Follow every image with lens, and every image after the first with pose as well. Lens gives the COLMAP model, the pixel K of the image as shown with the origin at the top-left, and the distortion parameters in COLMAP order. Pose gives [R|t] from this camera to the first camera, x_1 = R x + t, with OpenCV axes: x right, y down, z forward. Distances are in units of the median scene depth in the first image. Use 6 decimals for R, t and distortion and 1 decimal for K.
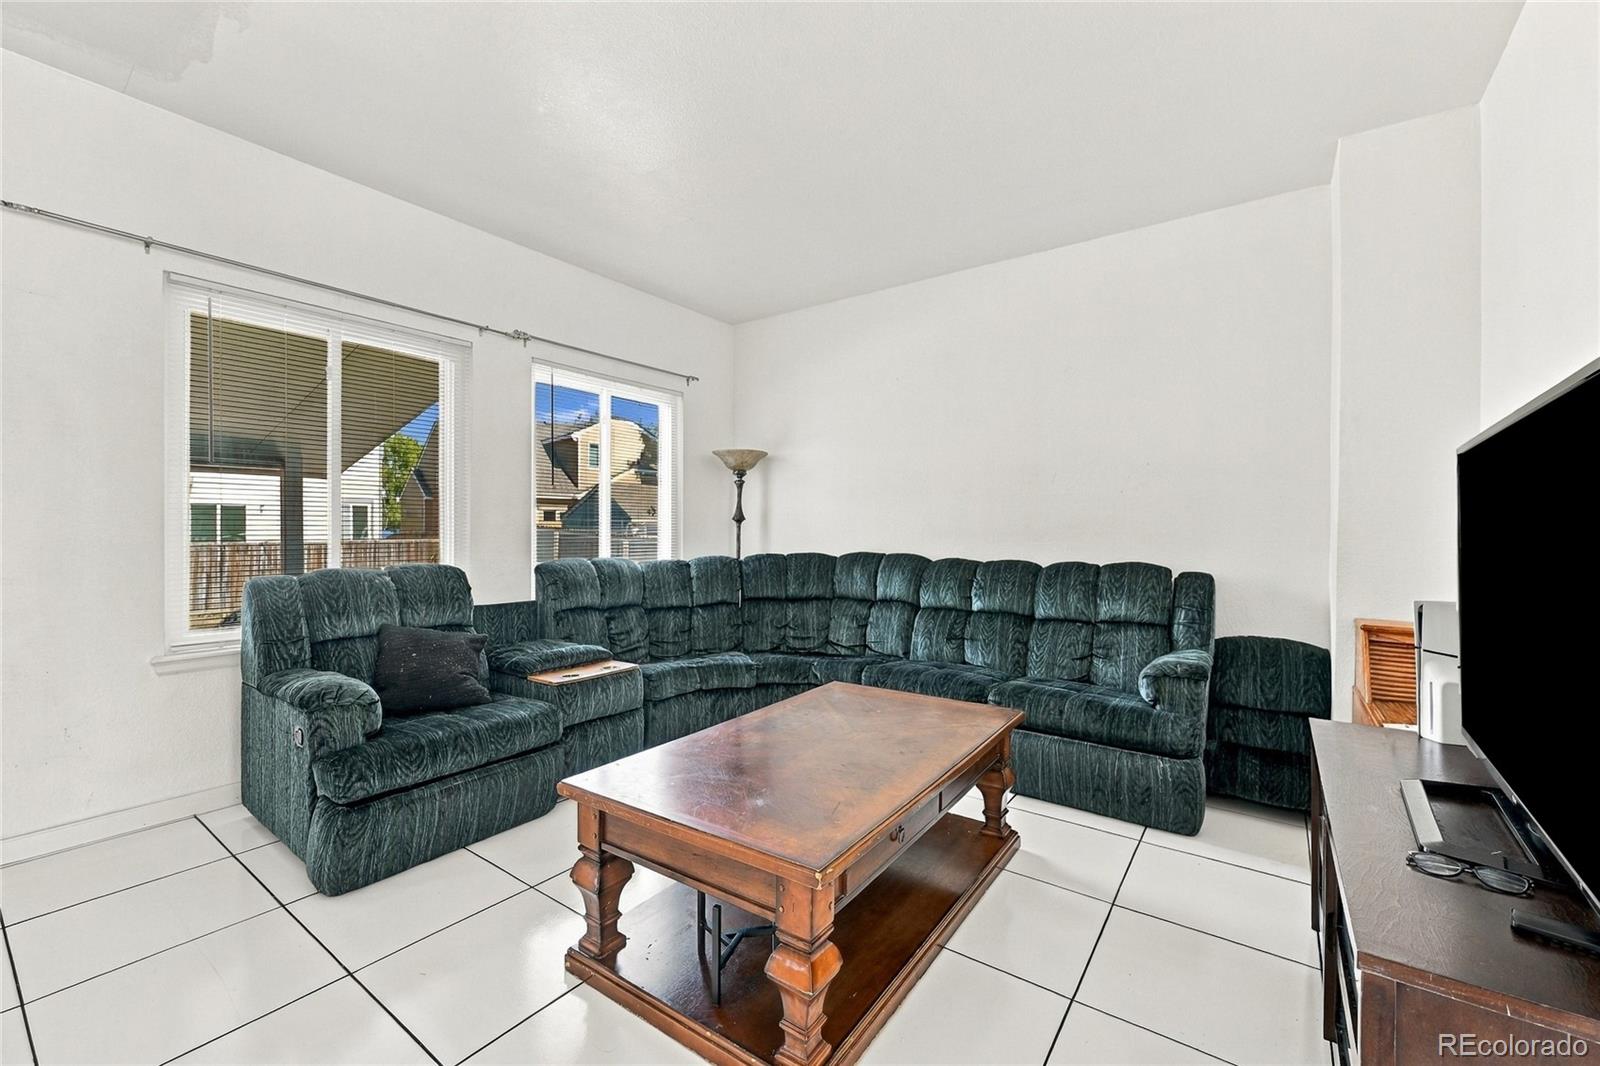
lens RADIAL K [[642.7, 0, 800.0], [0, 642.7, 533.0], [0, 0, 1]] dist [-0.000301, 0.000054]
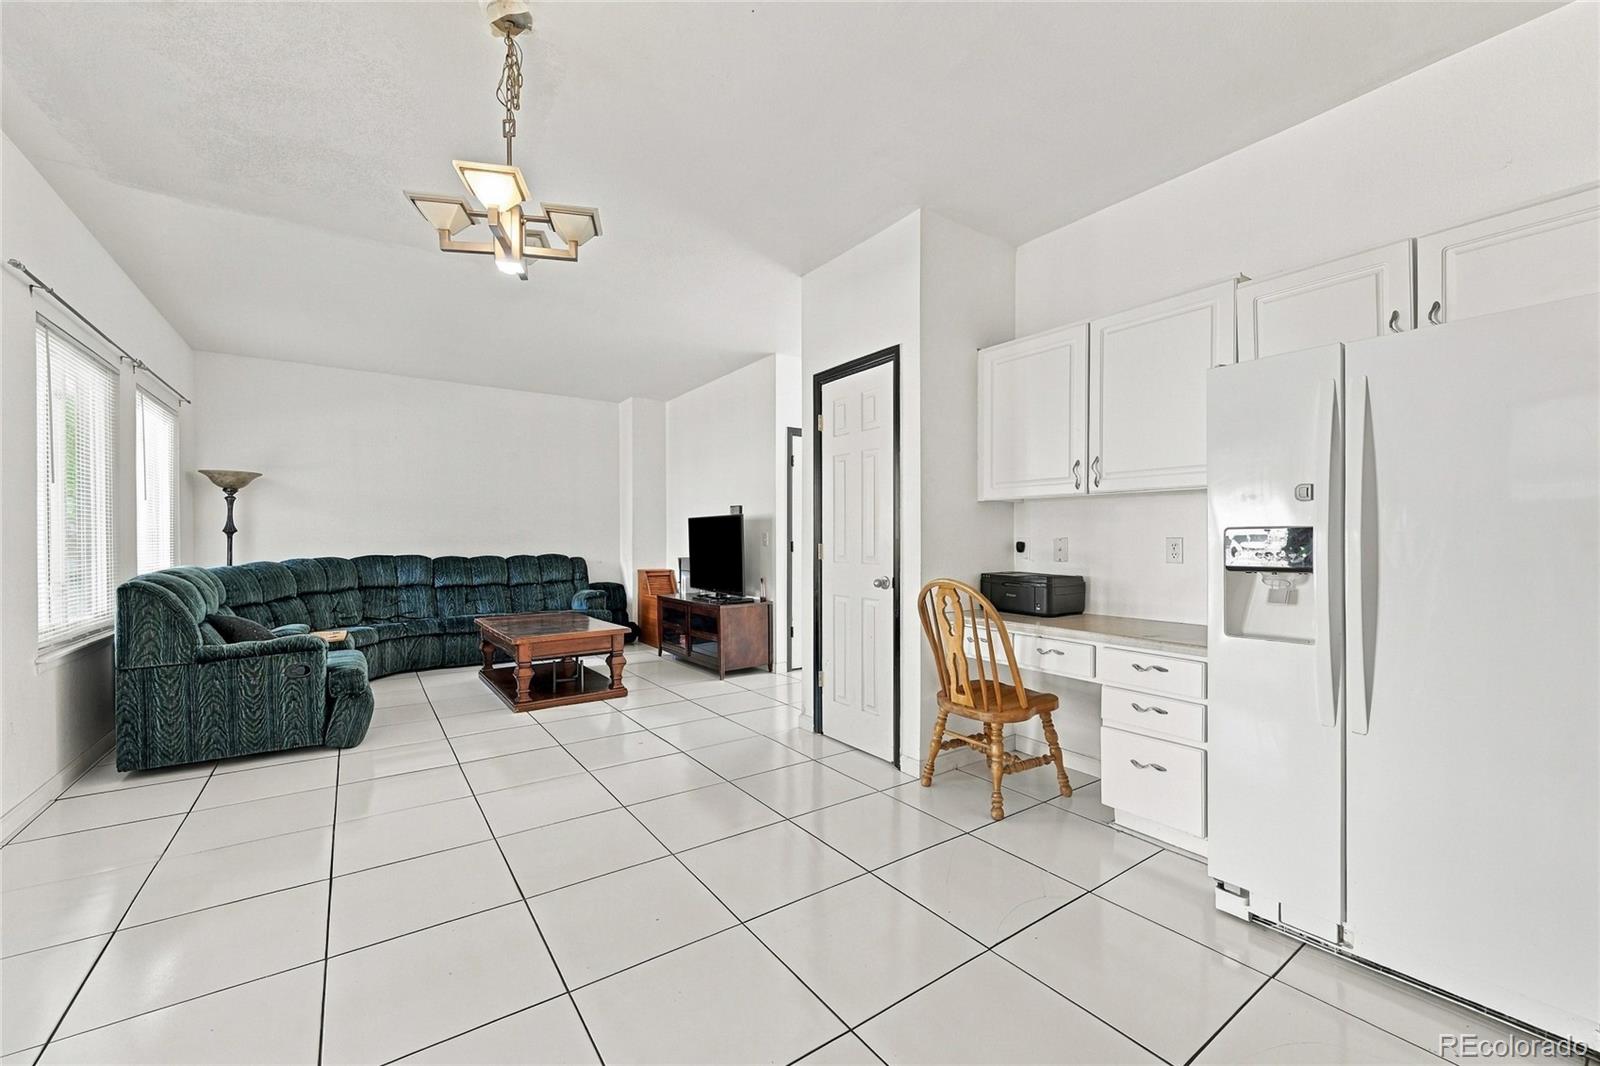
lens RADIAL K [[638.8, 0, 805.0], [0, 638.8, 549.7], [0, 0, 1]] dist [-0.003179, -0.000531]
pose [[0.328878, -0.032875, 0.943800, -1.024826], [0.002417, 0.999420, 0.033970, -0.030336], [-0.944369, -0.008891, 0.328767, -0.402351]]
